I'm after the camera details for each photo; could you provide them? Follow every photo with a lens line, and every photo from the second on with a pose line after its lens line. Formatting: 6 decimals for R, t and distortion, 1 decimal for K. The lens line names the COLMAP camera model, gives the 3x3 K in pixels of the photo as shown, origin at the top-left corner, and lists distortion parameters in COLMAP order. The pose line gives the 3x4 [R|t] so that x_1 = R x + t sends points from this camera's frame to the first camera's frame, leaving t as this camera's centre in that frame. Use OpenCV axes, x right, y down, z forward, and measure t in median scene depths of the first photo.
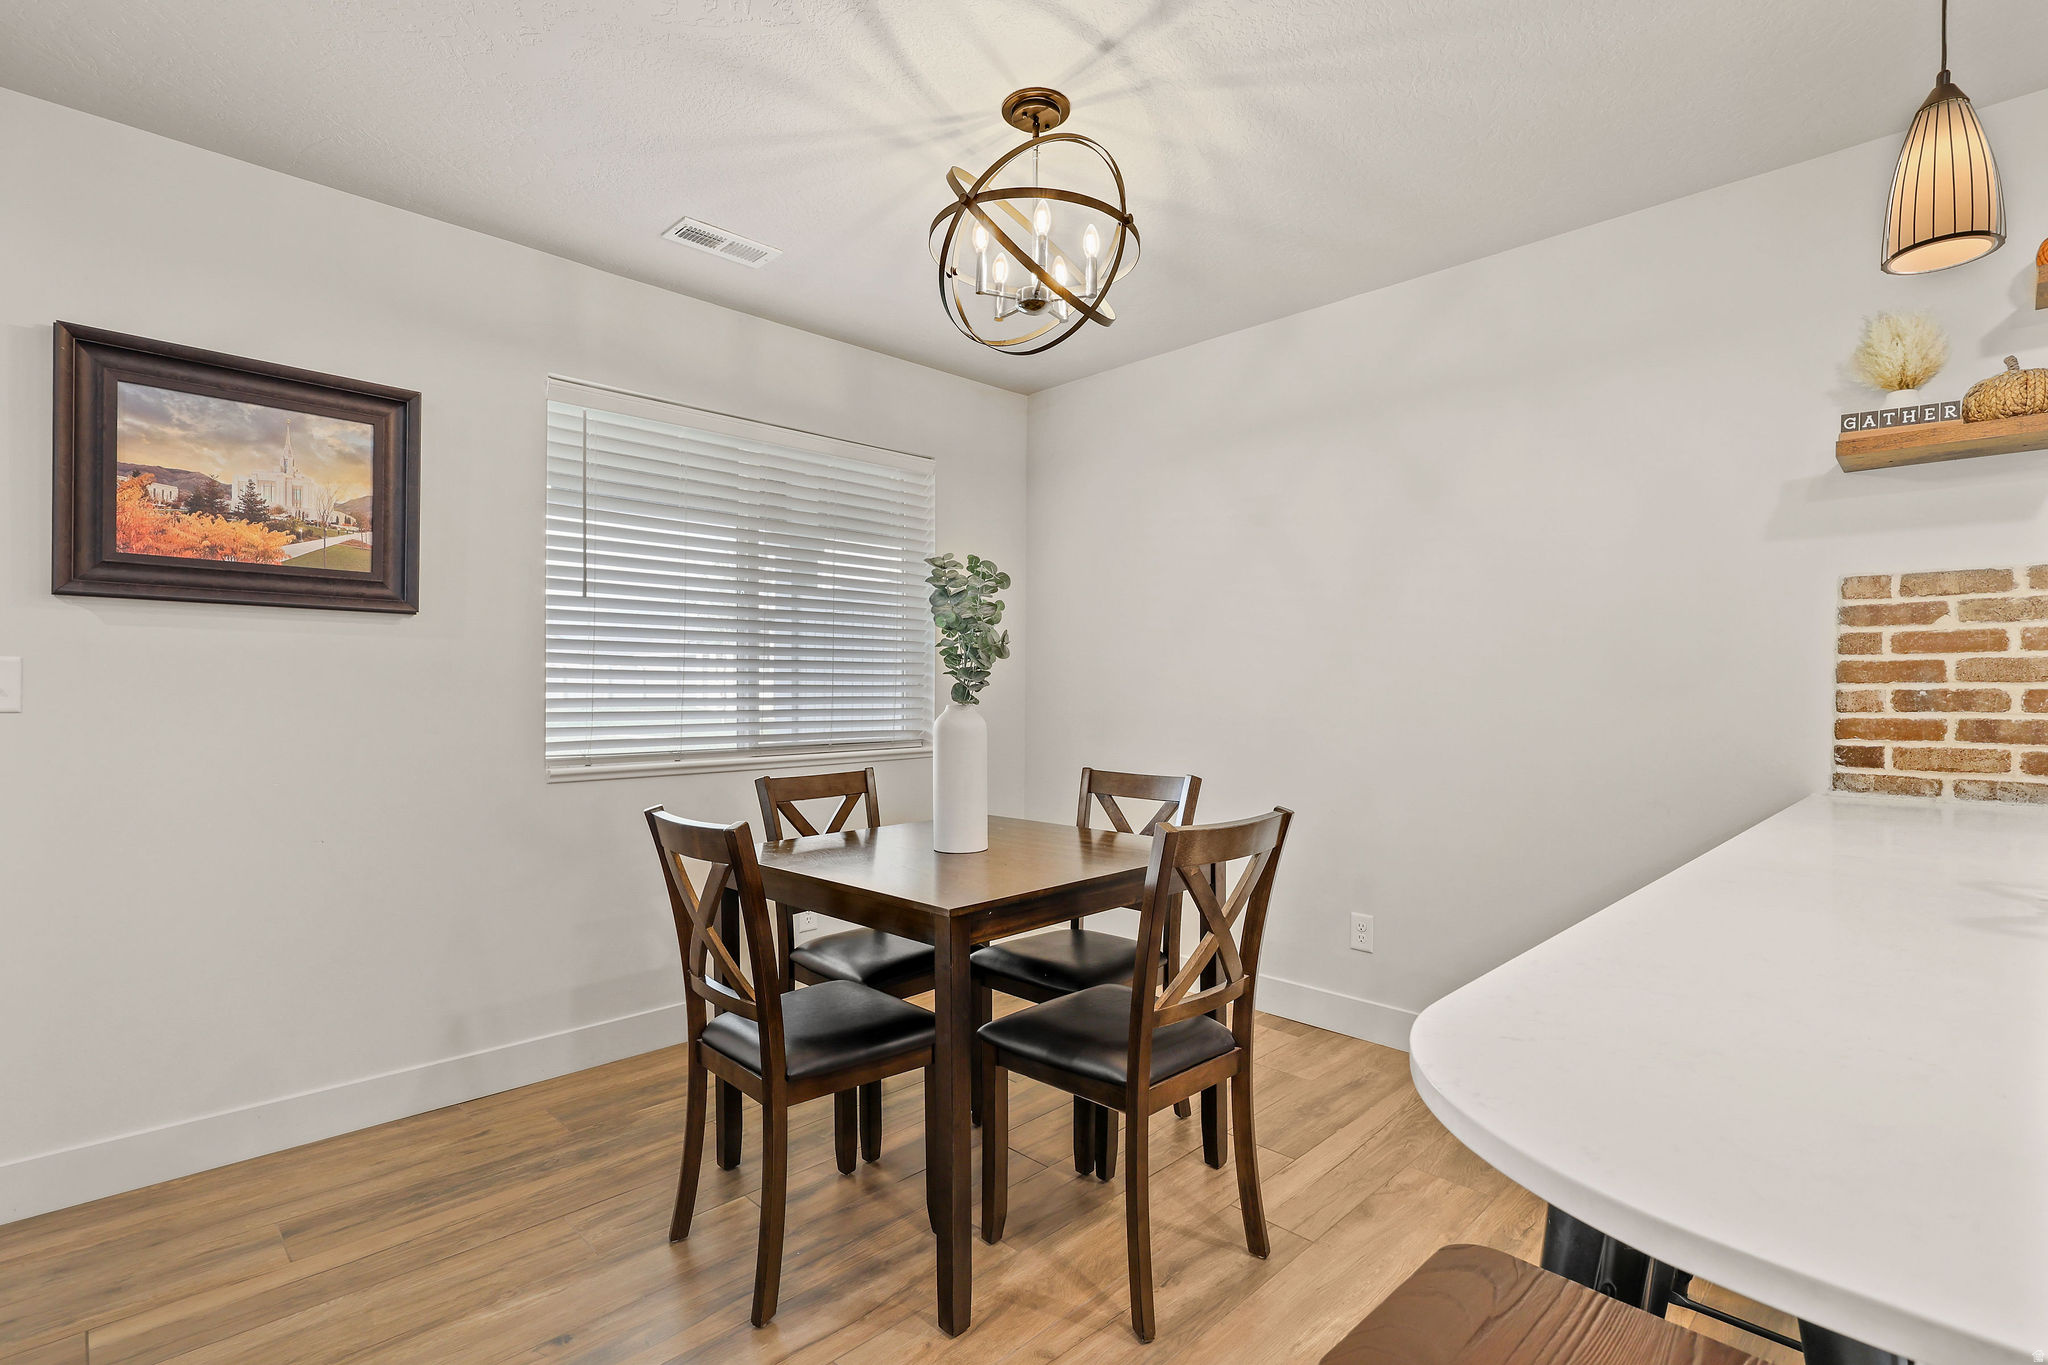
lens RADIAL K [[962.9, 0, 1015.8], [0, 962.9, 680.1], [0, 0, 1]] dist [-0.001798, 0.001463]
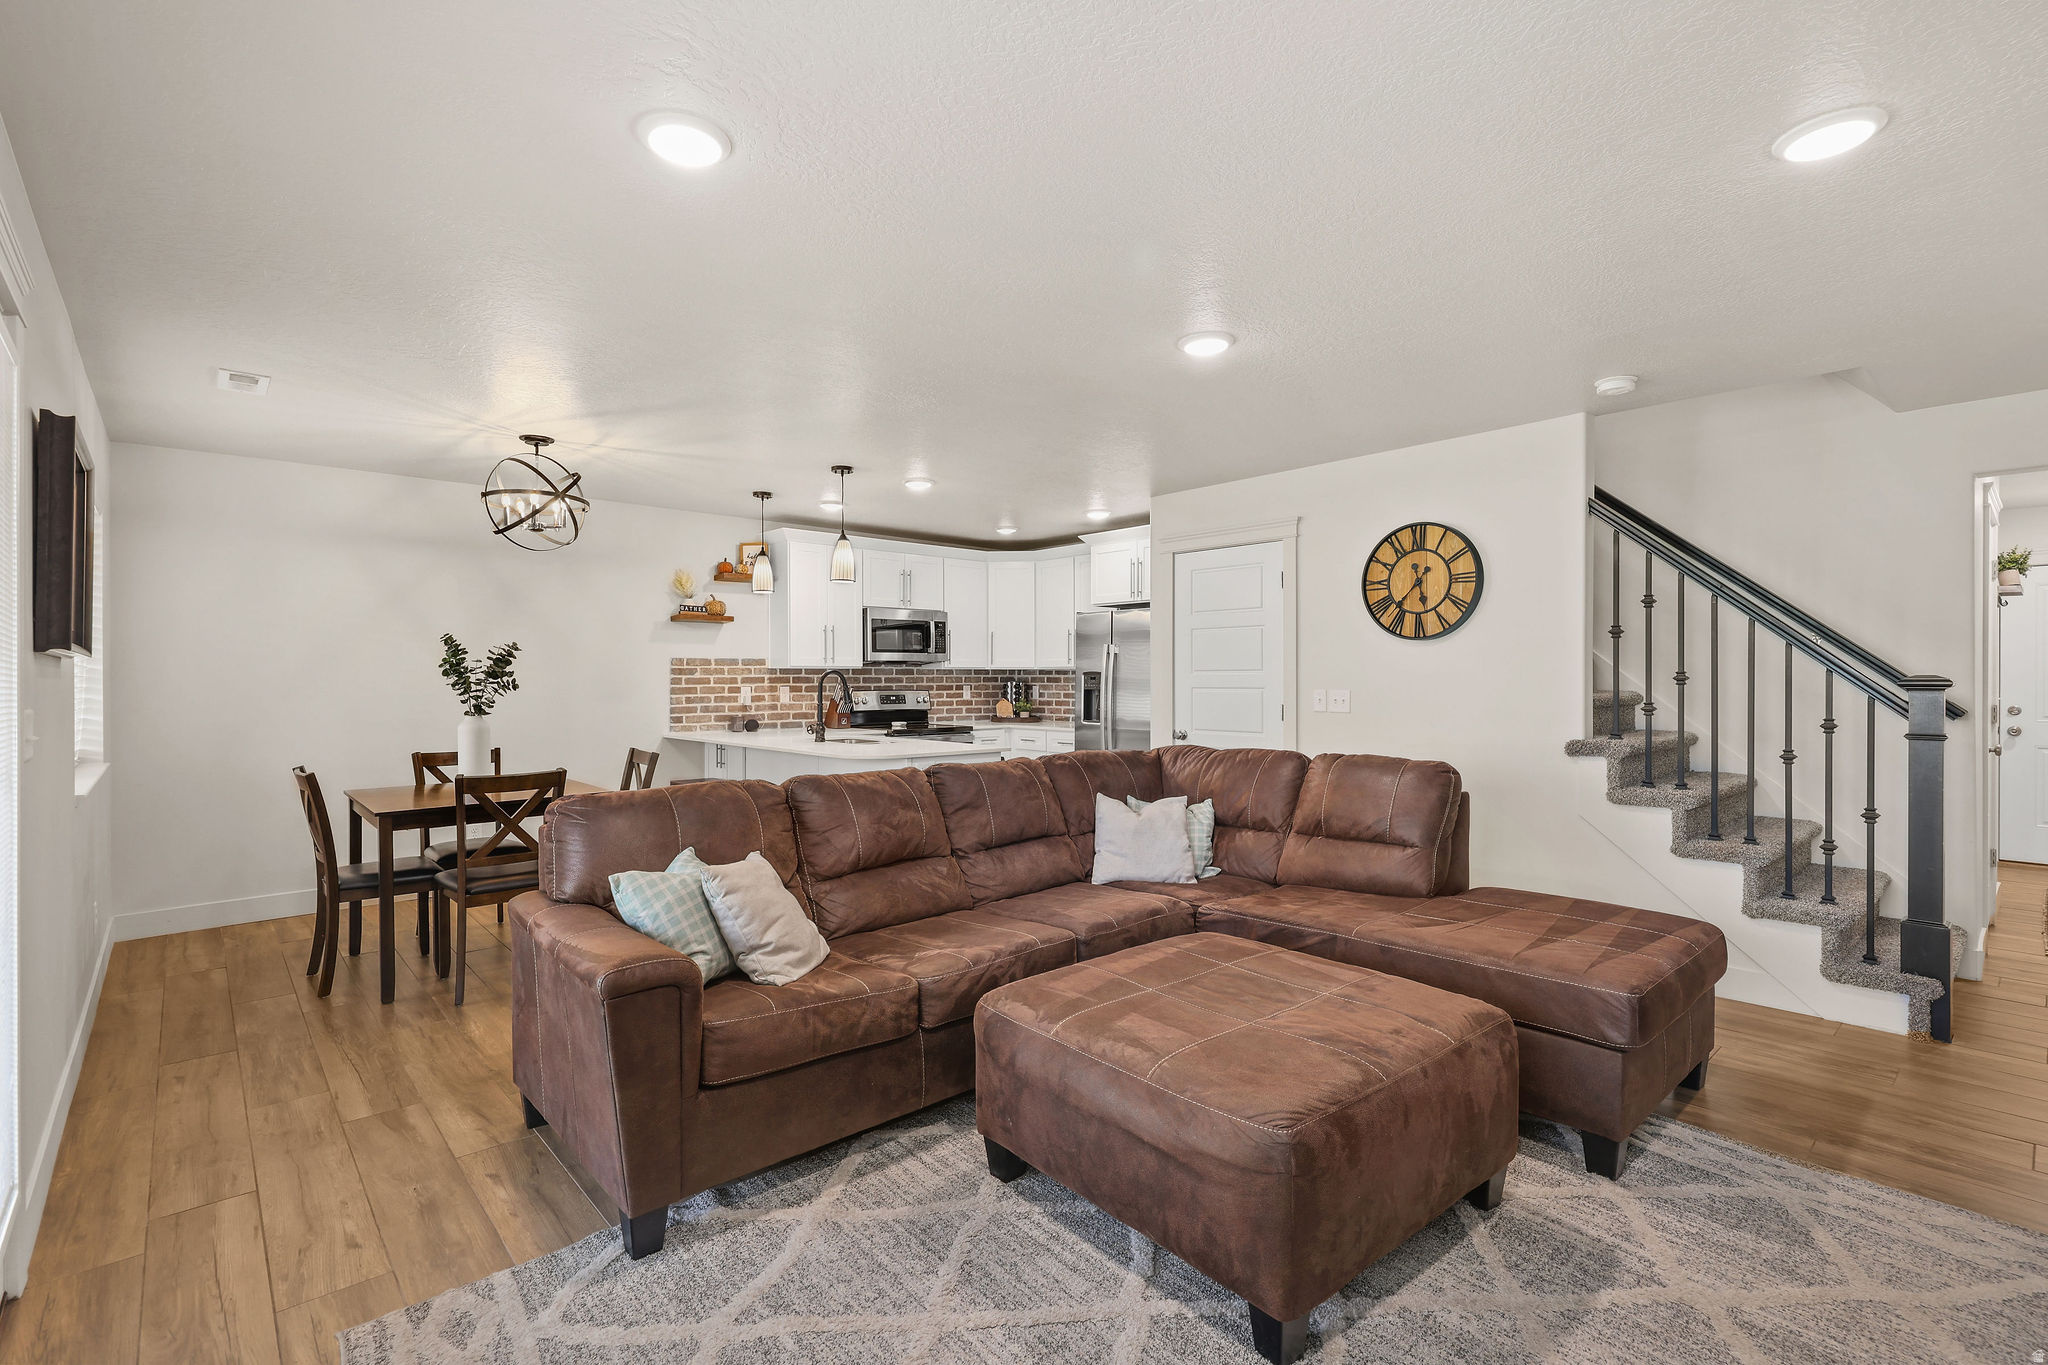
lens RADIAL K [[915.9, 0, 1009.0], [0, 915.9, 684.5], [0, 0, 1]] dist [0.004775, 0.000115]
pose [[0.026974, 0.001405, 0.999635, -1.932998], [0.007987, 0.999967, -0.001621, -0.015463], [-0.999604, 0.008028, 0.026962, -0.091498]]
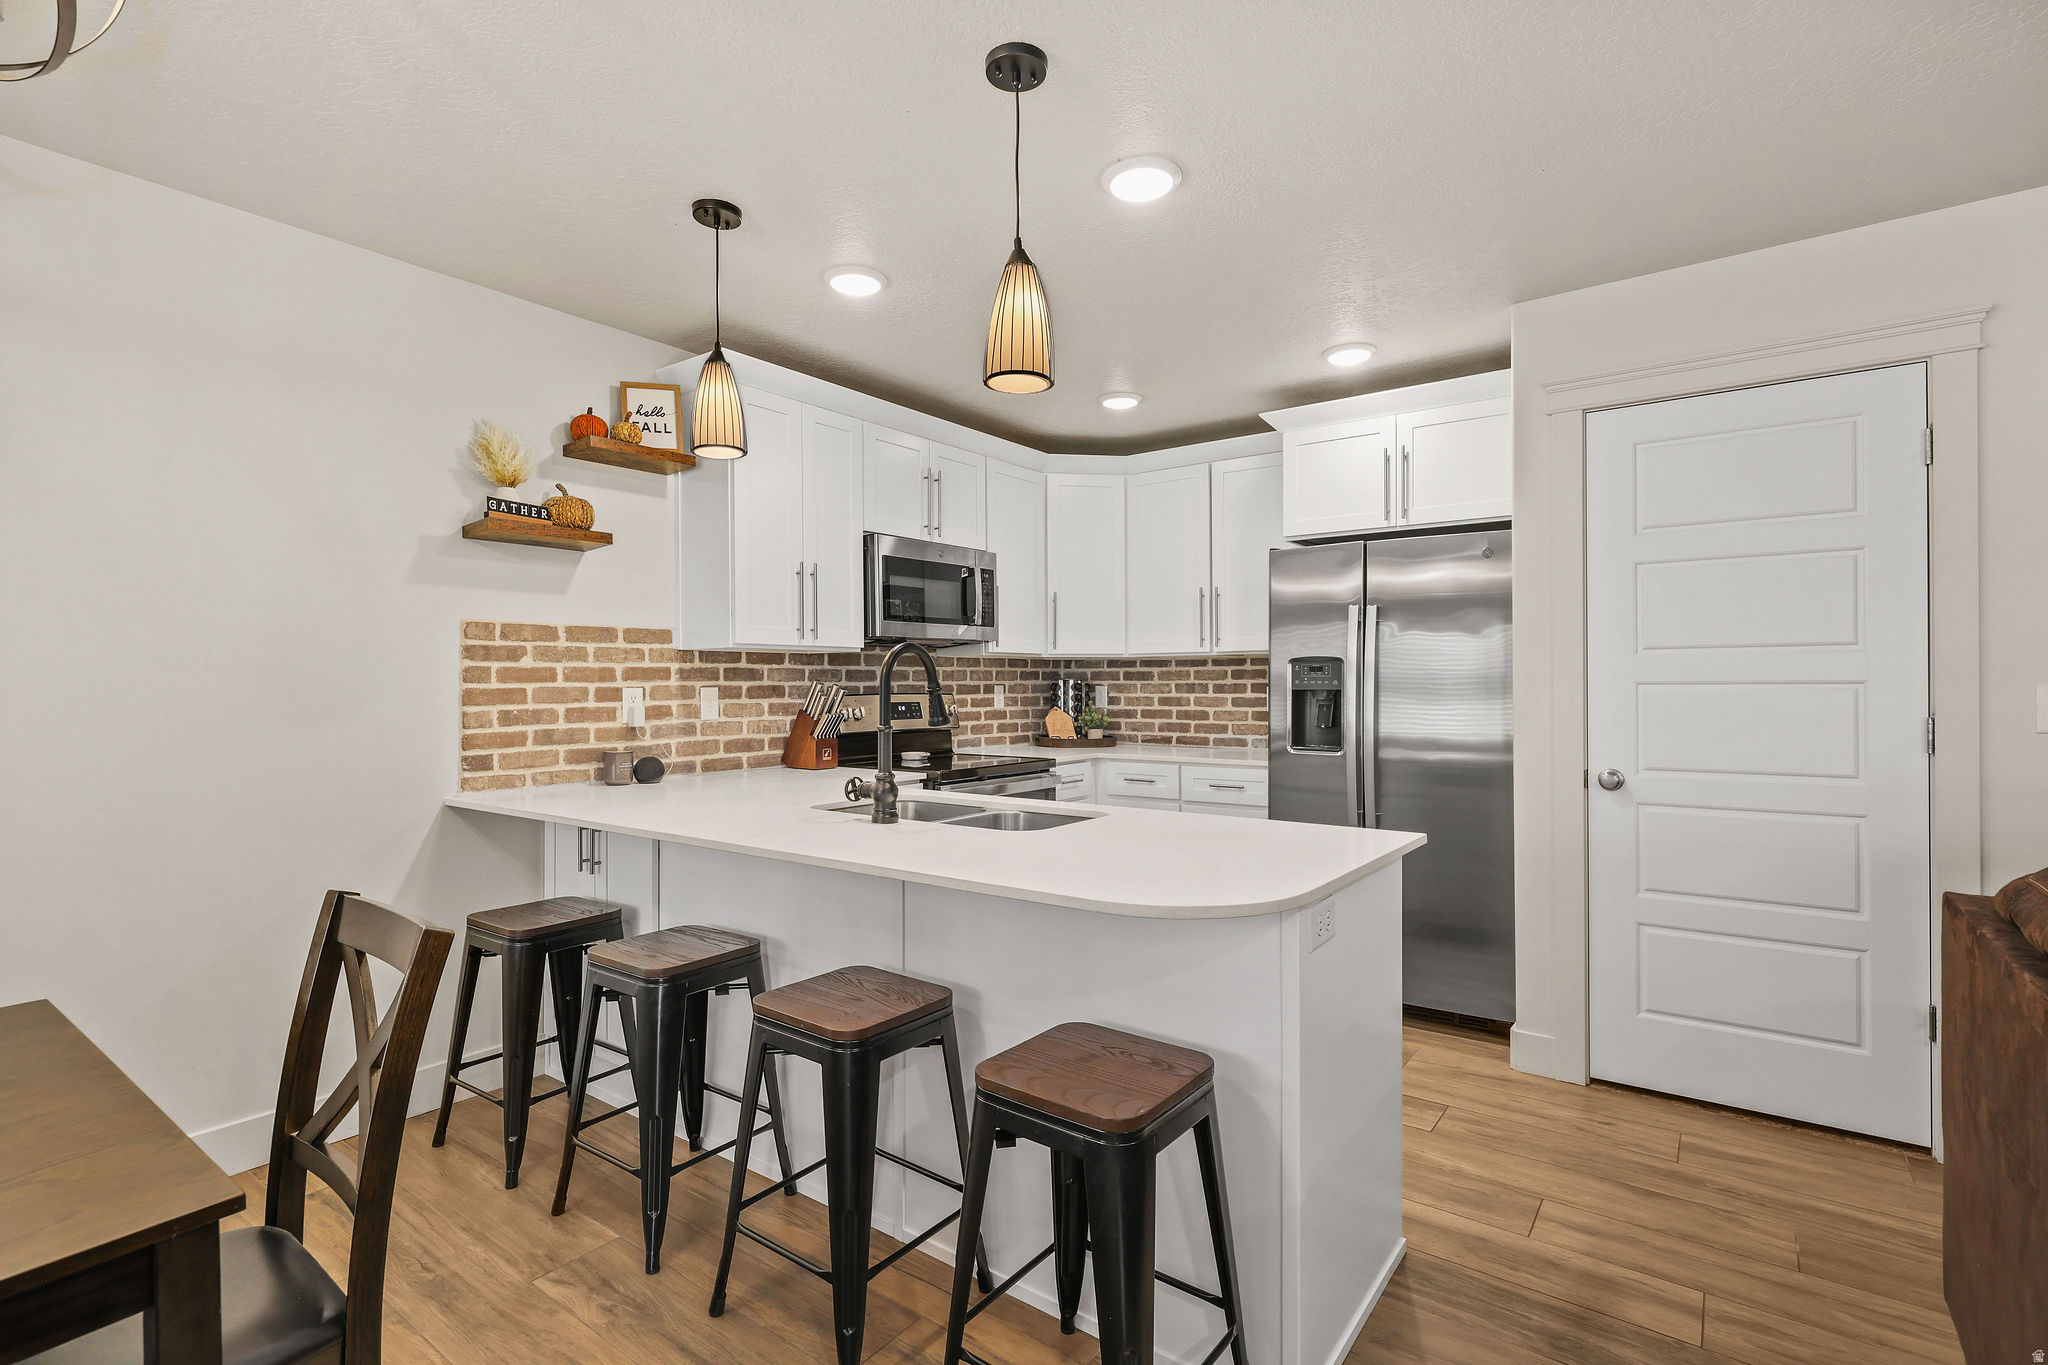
lens RADIAL K [[962.9, 0, 1020.3], [0, 962.9, 676.0], [0, 0, 1]] dist [-0.001798, 0.001463]
pose [[-0.161232, 0.014146, 0.986815, -0.511458], [0.011572, 0.999856, -0.012442, -0.012163], [-0.986849, 0.009413, -0.161372, 0.504744]]
